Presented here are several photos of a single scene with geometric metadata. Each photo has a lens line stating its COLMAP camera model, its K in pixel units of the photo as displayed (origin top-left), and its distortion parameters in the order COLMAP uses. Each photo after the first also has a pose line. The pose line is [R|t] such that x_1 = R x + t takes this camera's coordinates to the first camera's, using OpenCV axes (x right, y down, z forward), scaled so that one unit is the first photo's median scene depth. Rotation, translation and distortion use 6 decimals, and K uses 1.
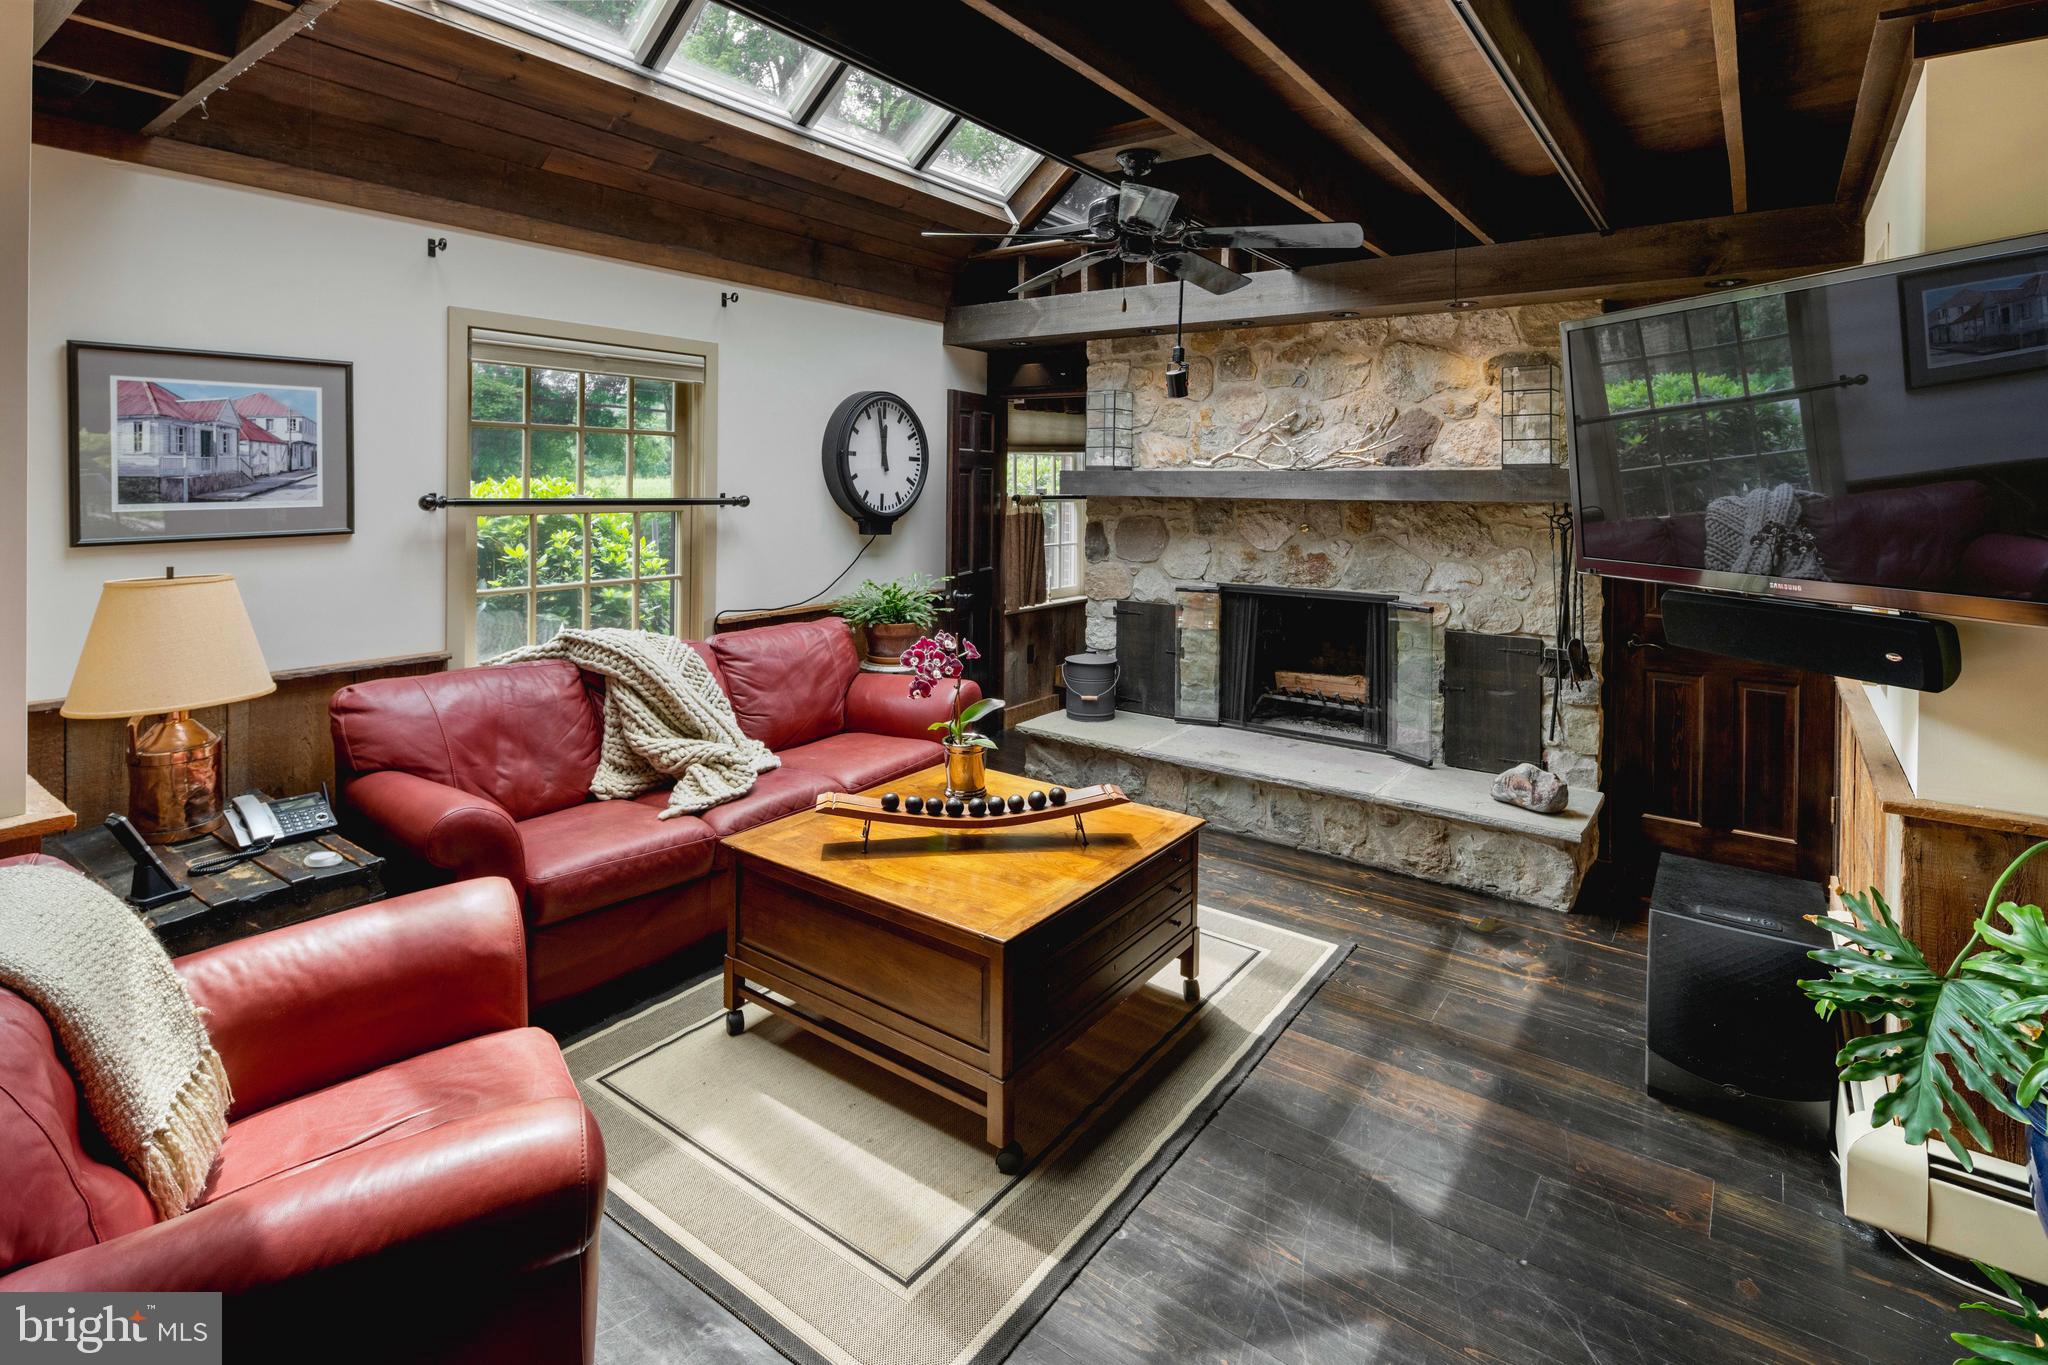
lens RADIAL K [[997.4, 0, 1024.0], [0, 997.4, 682.5], [0, 0, 1]] dist [-0.002993, -0.000755]
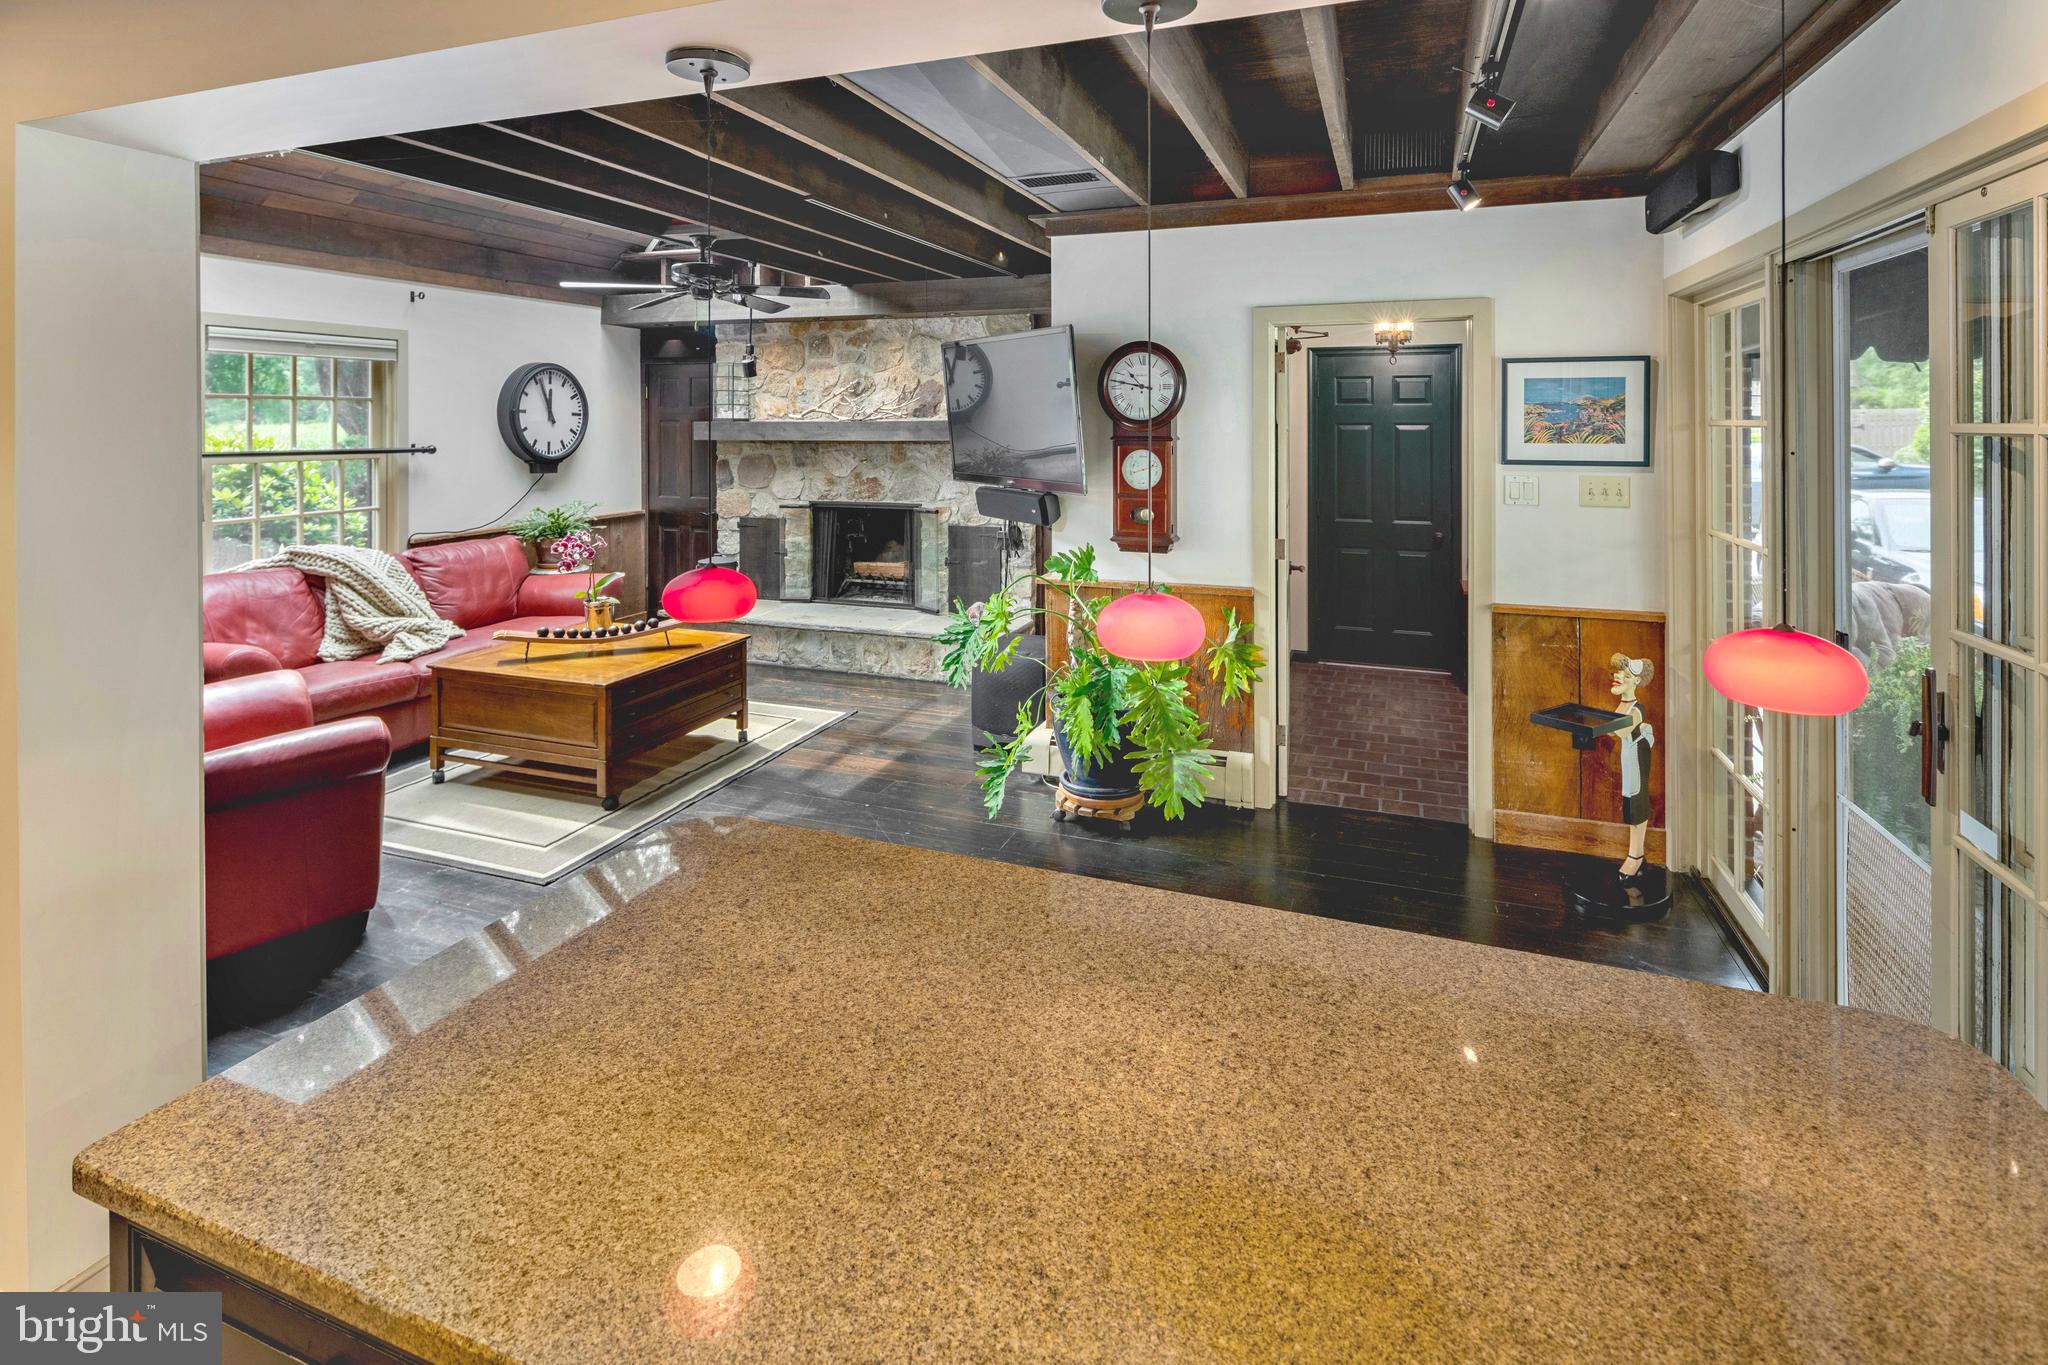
lens RADIAL K [[1048.0, 0, 1019.6], [0, 1048.0, 510.8], [0, 0, 1]] dist [-0.000423, -0.000528]
pose [[0.965992, -0.035067, 0.256183, 0.111943], [0.063362, 0.992657, -0.103043, 0.090217], [-0.250688, 0.115771, 0.961120, -0.517339]]
